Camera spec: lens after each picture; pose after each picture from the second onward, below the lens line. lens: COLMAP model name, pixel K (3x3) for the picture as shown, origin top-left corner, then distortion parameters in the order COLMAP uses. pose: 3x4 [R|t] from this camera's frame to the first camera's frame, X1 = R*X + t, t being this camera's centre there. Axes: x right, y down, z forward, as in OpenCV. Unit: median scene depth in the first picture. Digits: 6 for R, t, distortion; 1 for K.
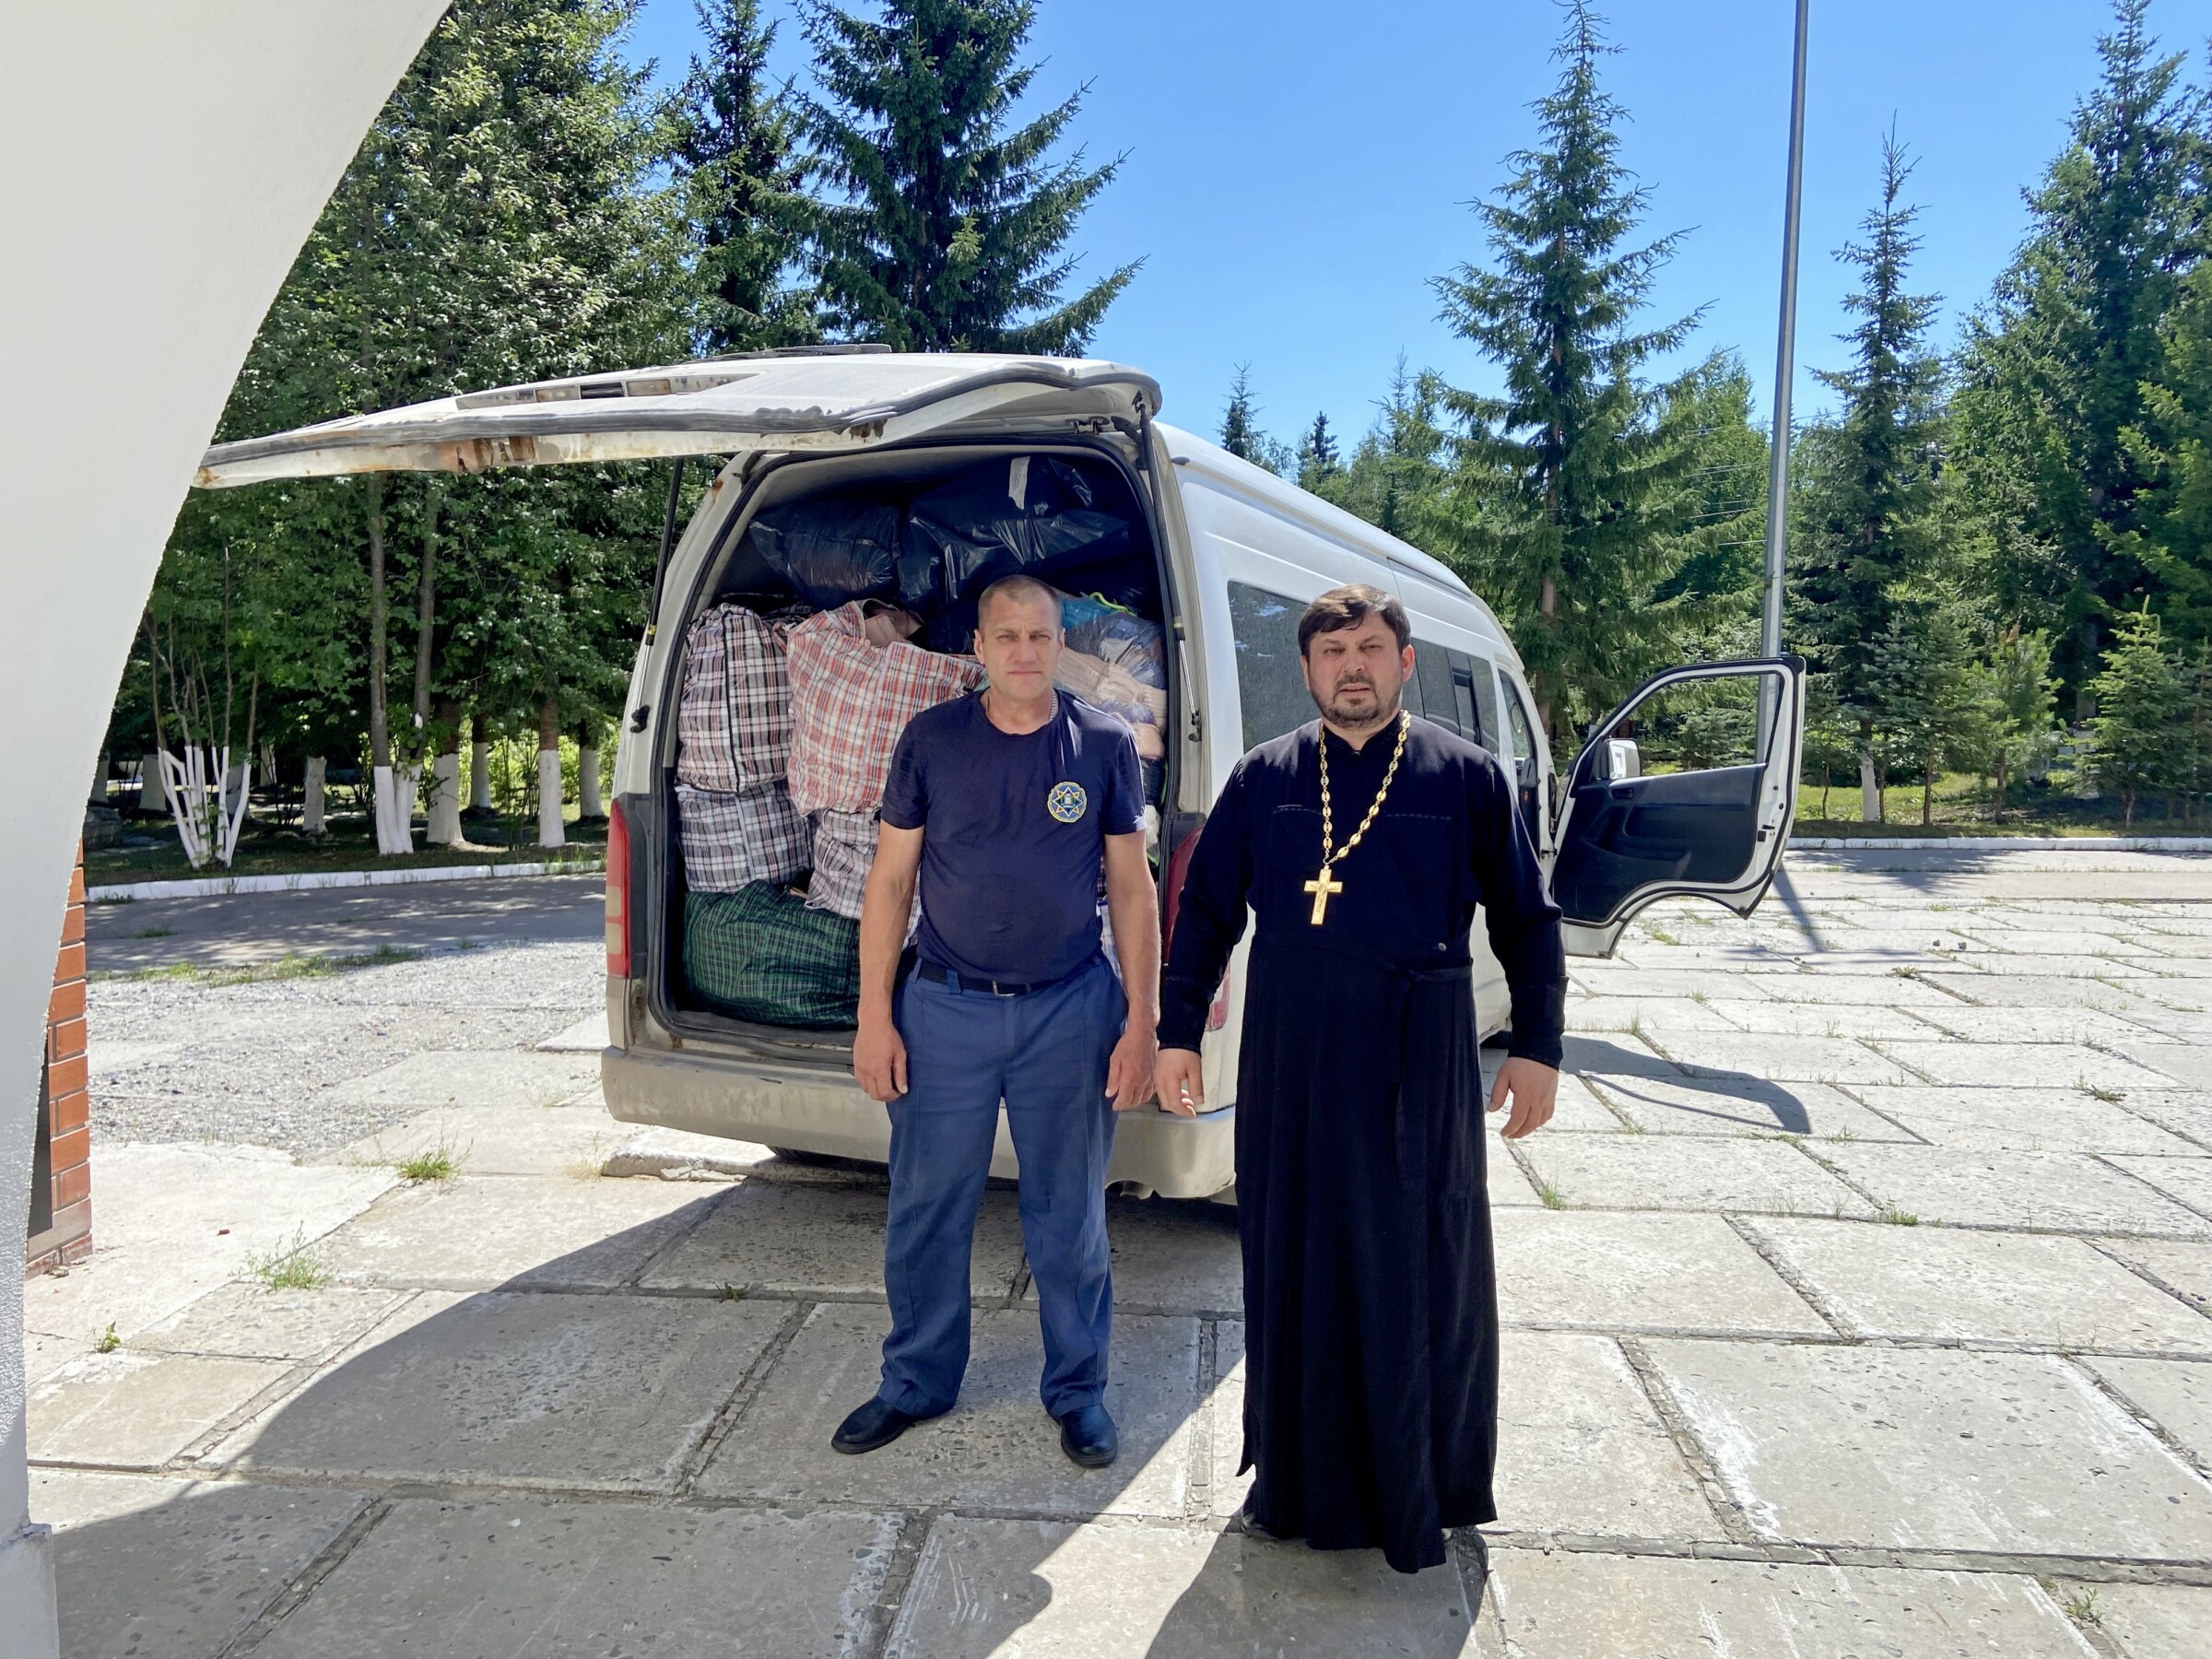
lens RADIAL K [[1675.5, 0, 1065.6], [0, 1675.5, 824.9], [0, 0, 1]] dist [0.080218, -0.090304]
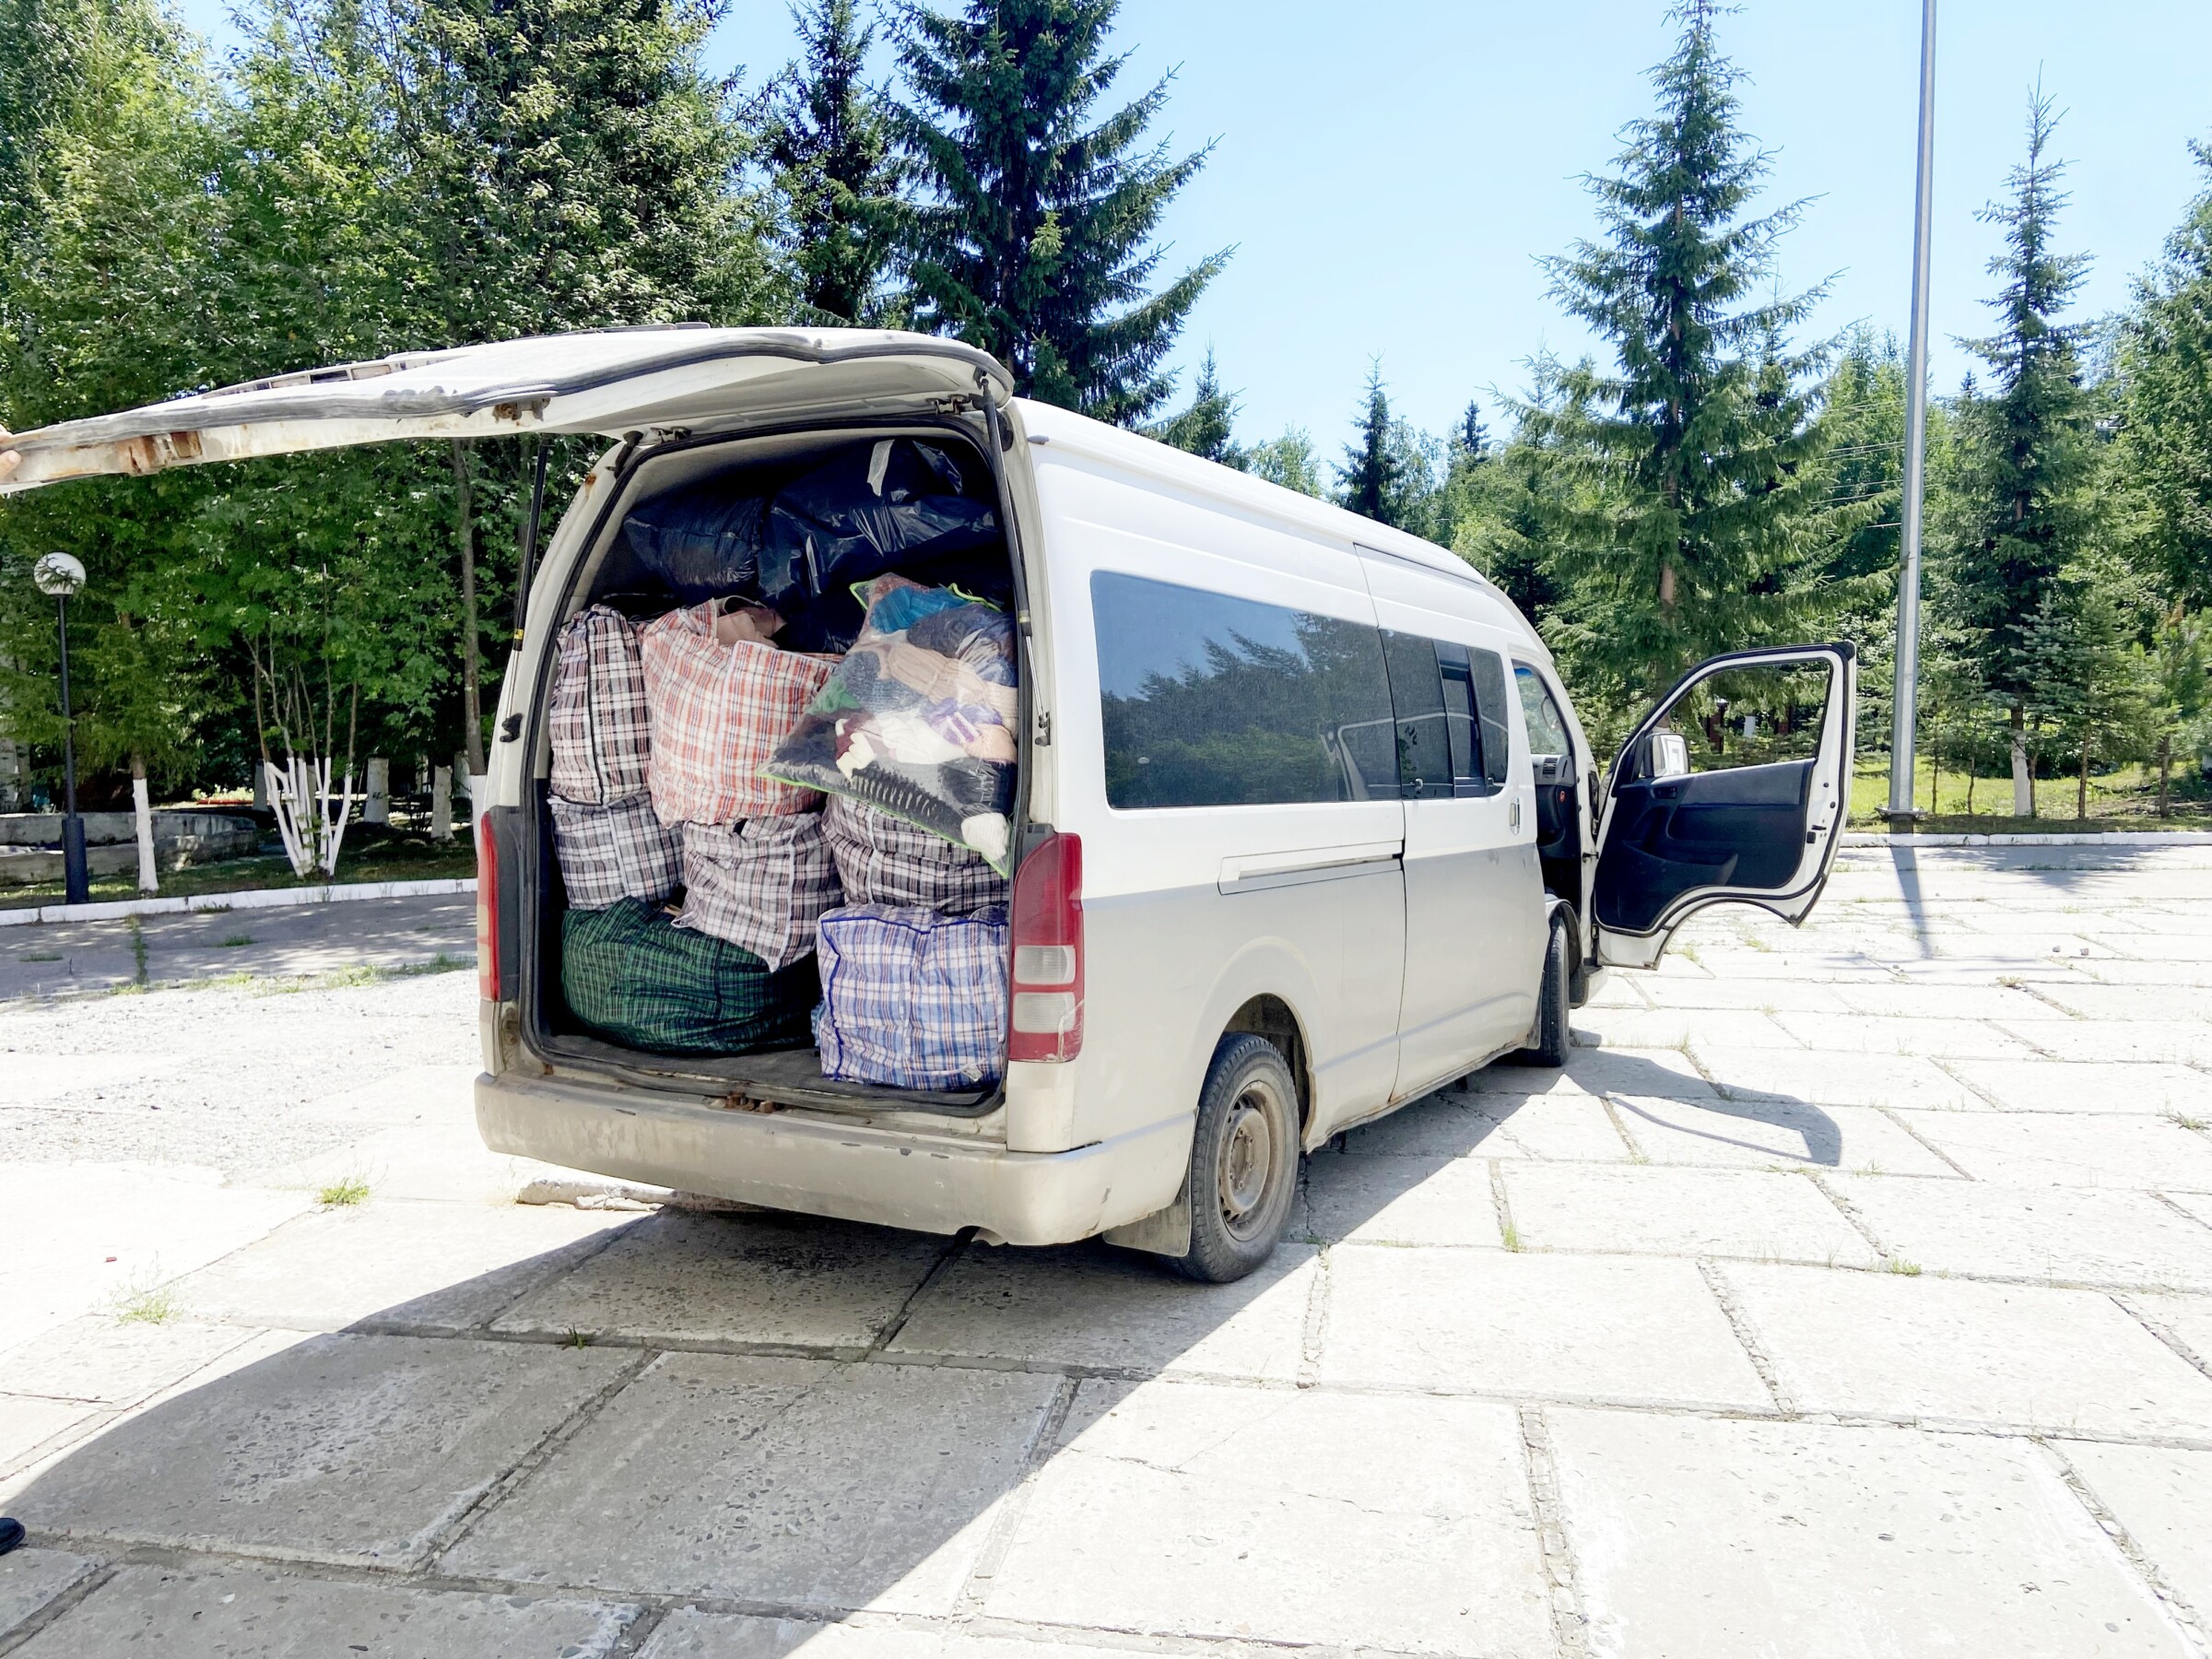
lens RADIAL K [[1675.5, 0, 1083.3], [0, 1675.5, 819.7], [0, 0, 1]] dist [0.080218, -0.090304]
pose [[0.996341, -0.008954, -0.084991, 0.095257], [0.008685, 0.999956, -0.003531, -0.003041], [0.085019, 0.002780, 0.996375, 0.049109]]
